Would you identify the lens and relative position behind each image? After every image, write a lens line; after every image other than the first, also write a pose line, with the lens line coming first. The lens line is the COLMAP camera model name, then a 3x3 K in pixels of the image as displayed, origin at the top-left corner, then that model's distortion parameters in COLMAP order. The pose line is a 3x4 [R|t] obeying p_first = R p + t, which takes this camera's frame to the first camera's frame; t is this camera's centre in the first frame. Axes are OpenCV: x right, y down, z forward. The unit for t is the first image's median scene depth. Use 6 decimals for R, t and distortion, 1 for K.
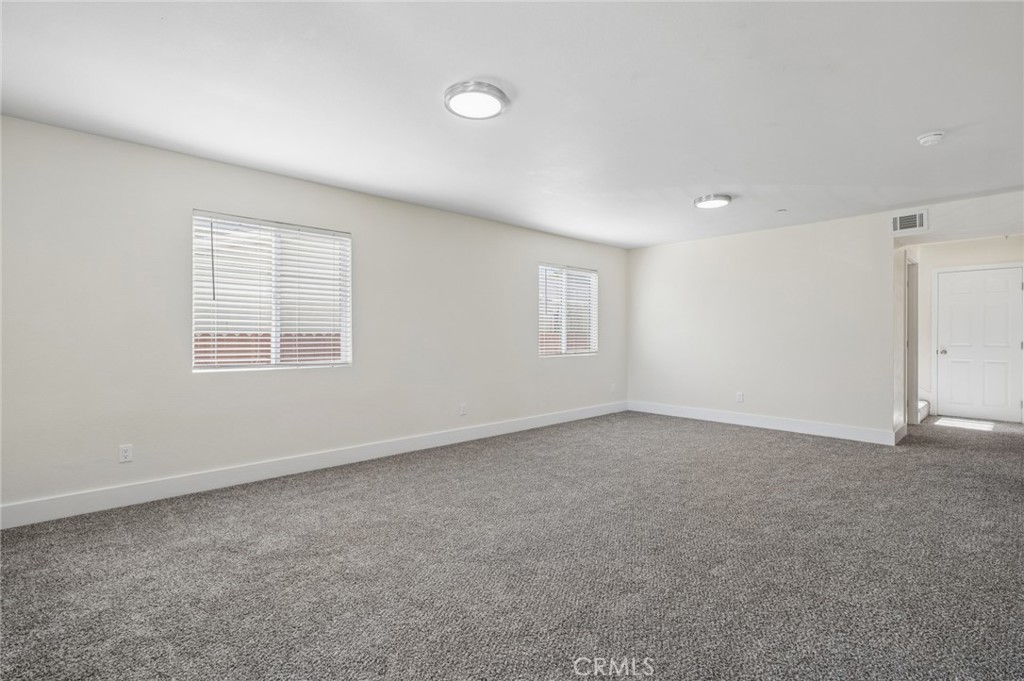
lens RADIAL K [[474.5, 0, 517.0], [0, 474.5, 340.8], [0, 0, 1]] dist [0.027467, 0.000257]
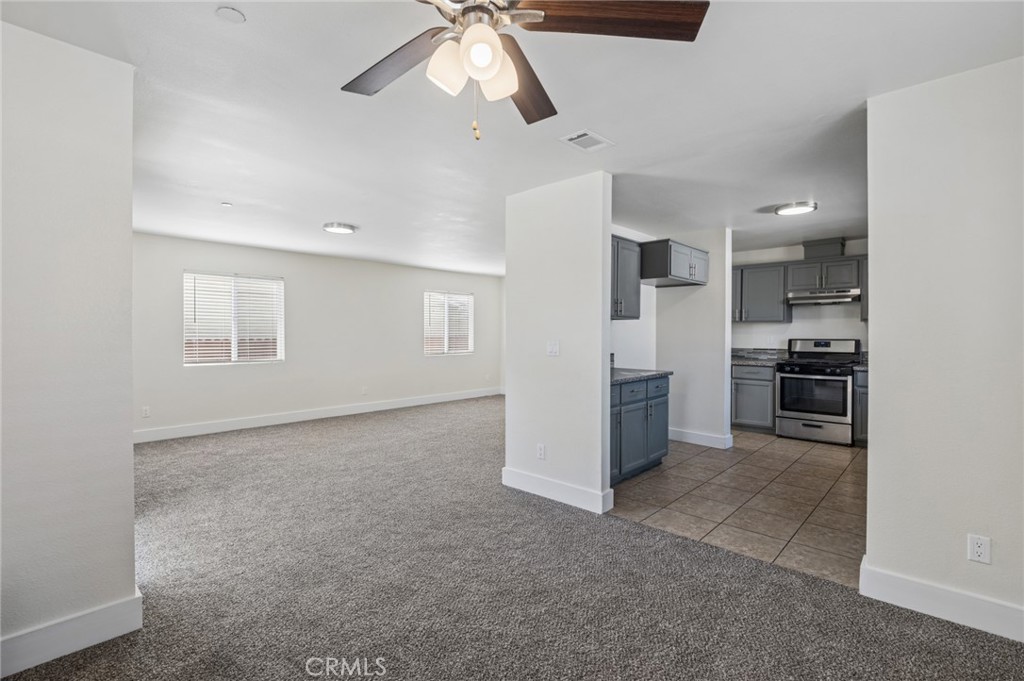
lens RADIAL K [[474.5, 0, 507.0], [0, 474.5, 336.9], [0, 0, 1]] dist [0.027467, 0.000257]
pose [[0.998563, -0.000859, 0.053578, 0.304997], [0.001096, 0.999990, -0.004395, -0.022184], [-0.053573, 0.004447, 0.998554, -0.622045]]
